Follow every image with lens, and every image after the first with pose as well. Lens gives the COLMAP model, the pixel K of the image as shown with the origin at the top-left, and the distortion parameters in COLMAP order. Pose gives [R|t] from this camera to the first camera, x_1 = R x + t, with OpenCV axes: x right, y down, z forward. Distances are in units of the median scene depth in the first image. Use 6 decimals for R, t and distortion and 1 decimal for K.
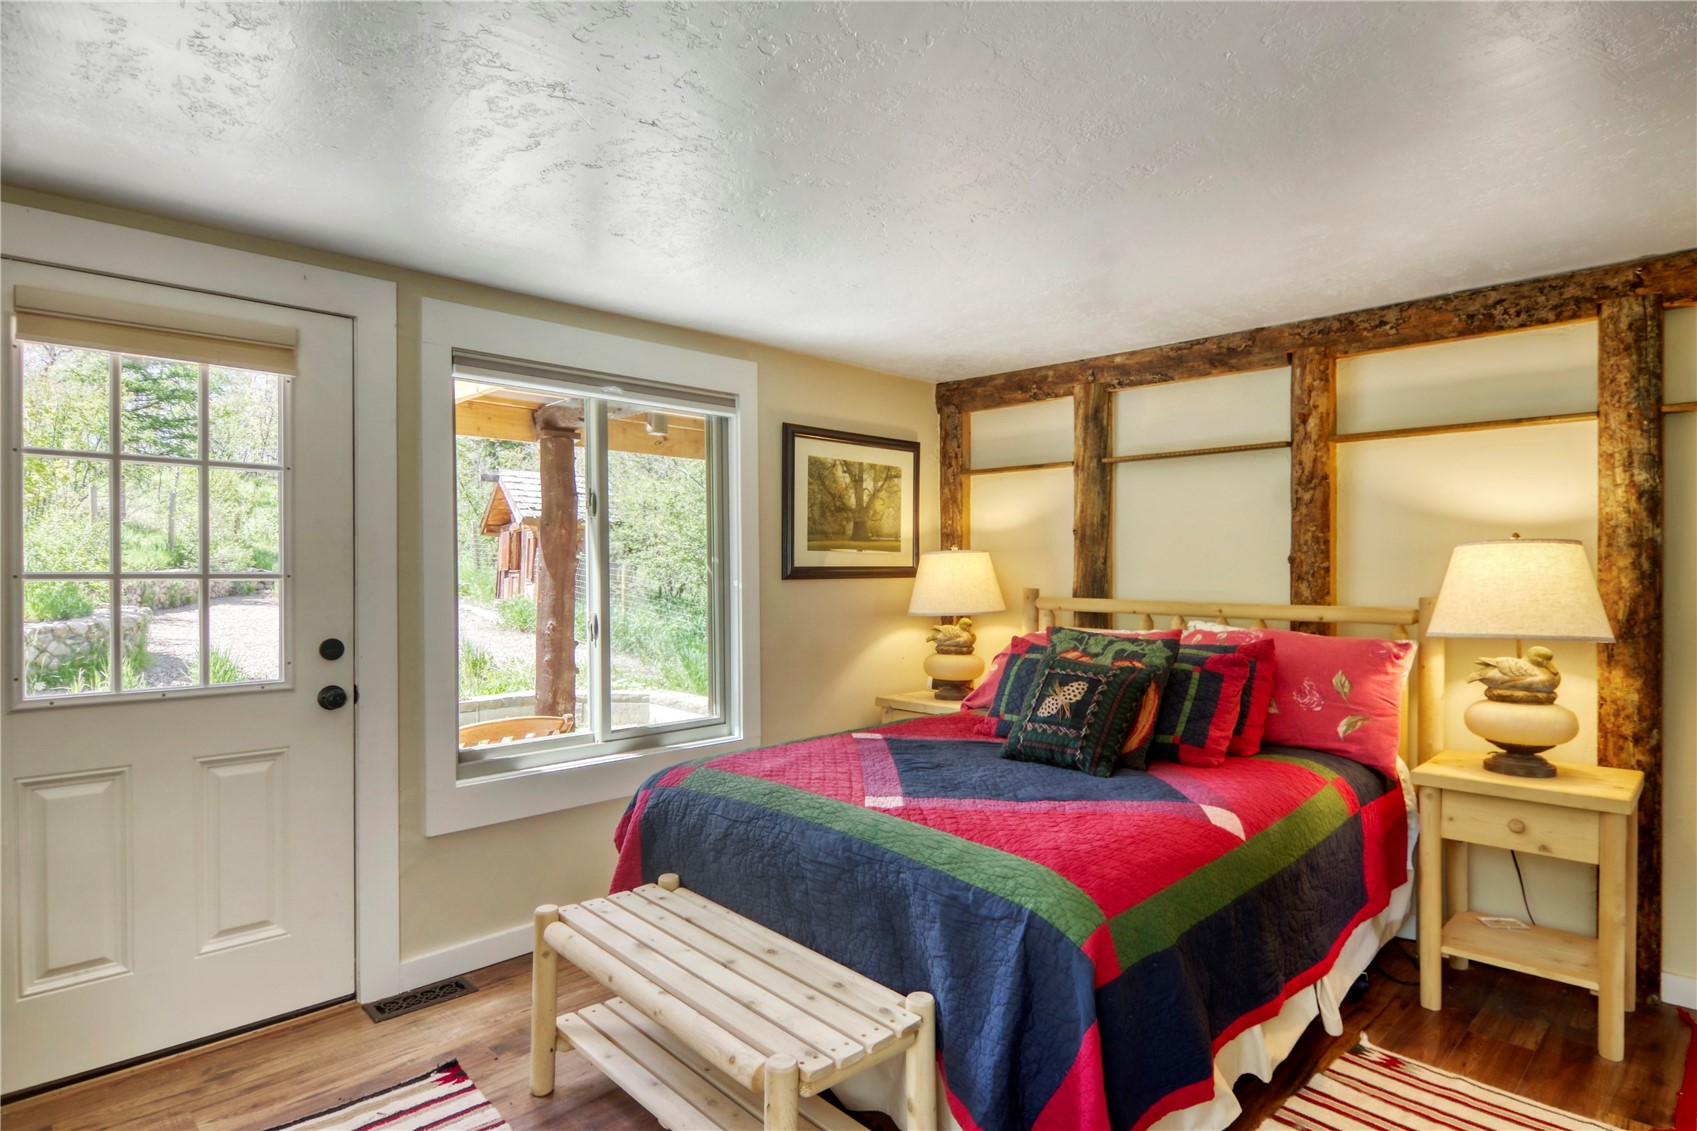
lens RADIAL K [[921.7, 0, 850.6], [0, 921.7, 565.5], [0, 0, 1]] dist [0.023740, -0.003029]
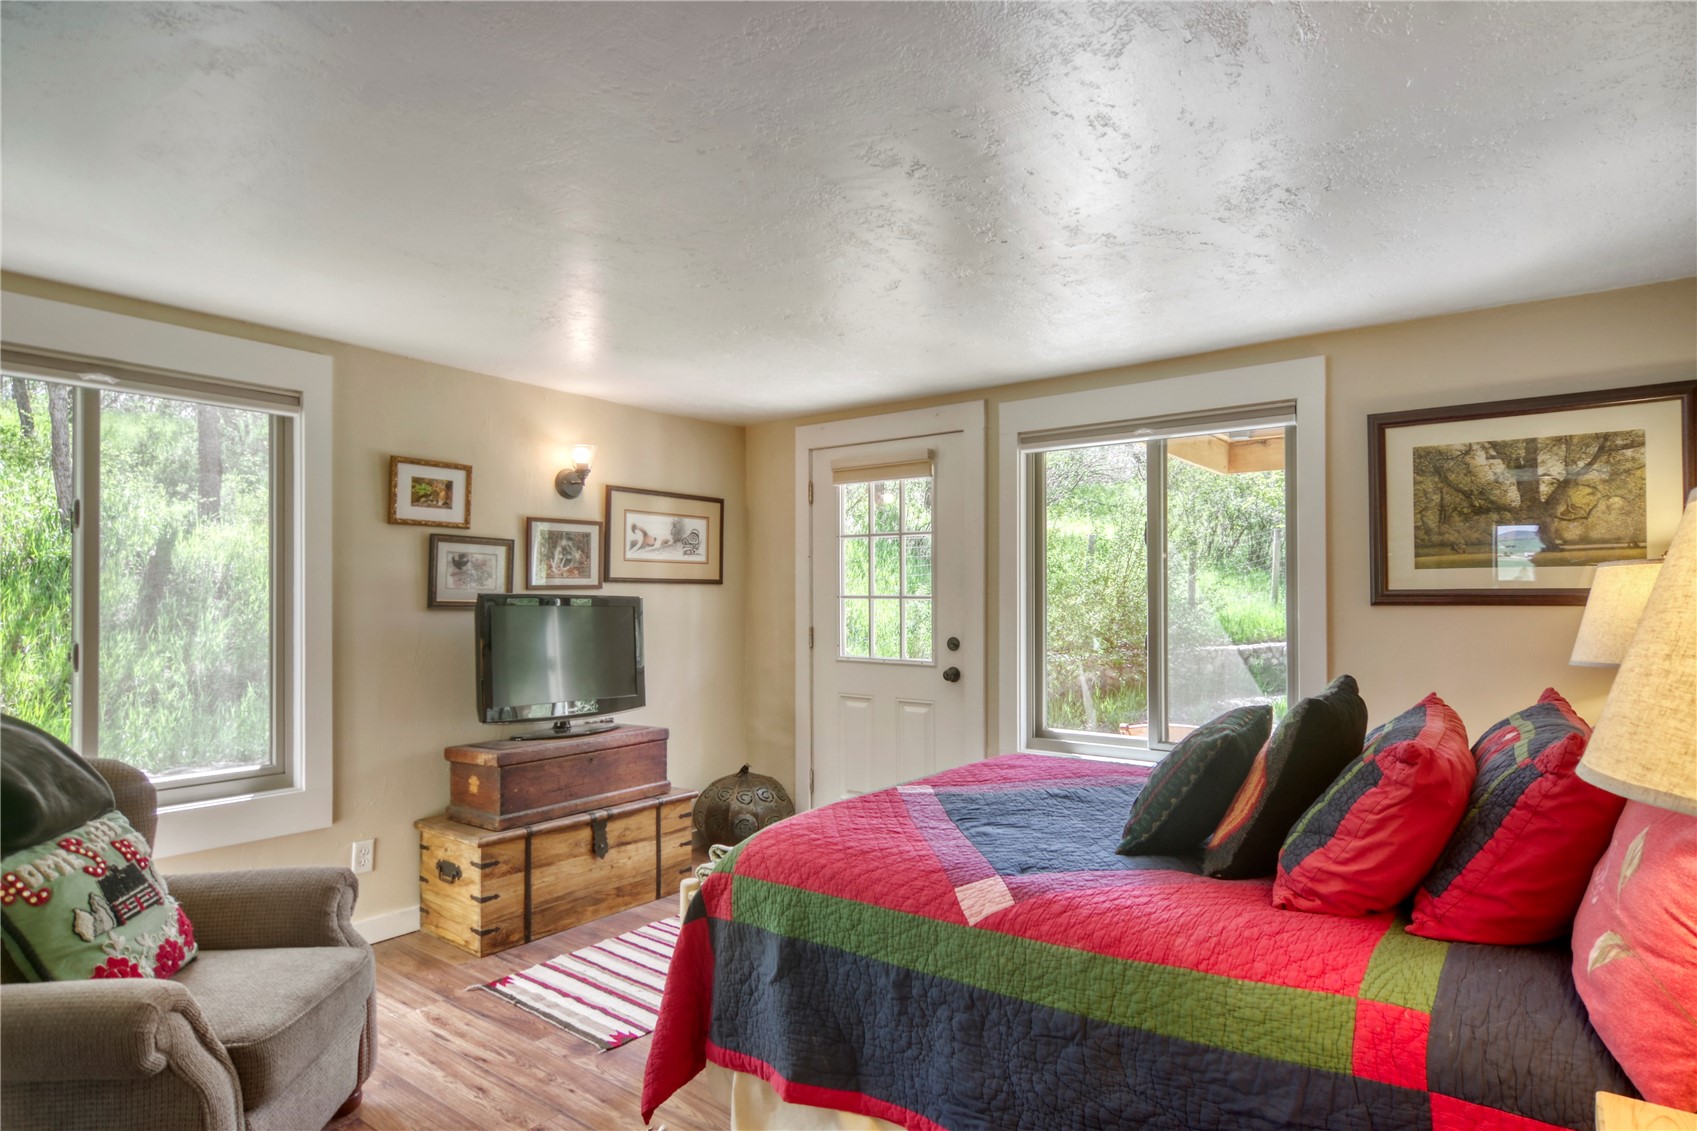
lens RADIAL K [[921.7, 0, 850.0], [0, 921.7, 578.8], [0, 0, 1]] dist [0.023740, -0.003029]
pose [[0.143374, -0.021374, -0.989438, 0.664091], [-0.000136, 0.999766, -0.021617, 0.009285], [0.989669, 0.003234, 0.143338, 0.415435]]
